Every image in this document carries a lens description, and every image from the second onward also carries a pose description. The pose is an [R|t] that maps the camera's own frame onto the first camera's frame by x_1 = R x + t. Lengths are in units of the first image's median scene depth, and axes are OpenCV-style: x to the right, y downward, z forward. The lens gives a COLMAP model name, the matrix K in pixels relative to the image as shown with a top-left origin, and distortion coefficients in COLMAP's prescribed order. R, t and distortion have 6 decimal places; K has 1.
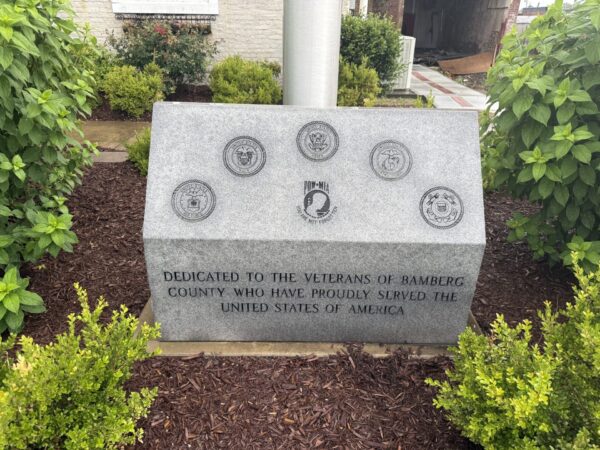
lens RADIAL K [[422.8, 0, 300.0], [0, 422.8, 225.7], [0, 0, 1]] dist [0.001759, -0.000210]
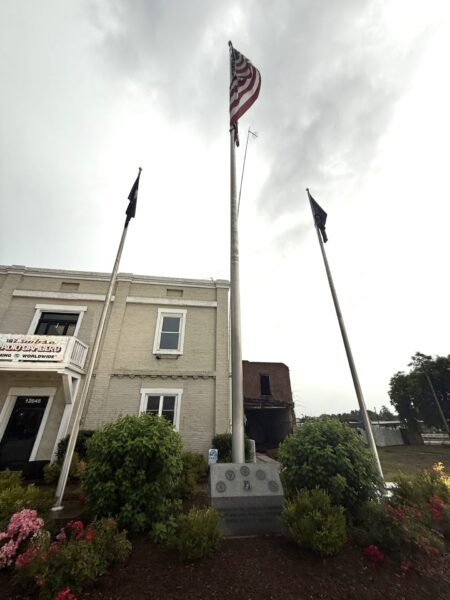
lens RADIAL K [[240.0, 0, 224.3], [0, 240.0, 301.1], [0, 0, 1]] dist [-0.001162, -0.000109]
pose [[0.988201, 0.053842, 0.143390, -0.673342], [0.083130, 0.597754, -0.797358, 0.783743], [-0.128643, 0.799870, 0.586225, -2.063513]]
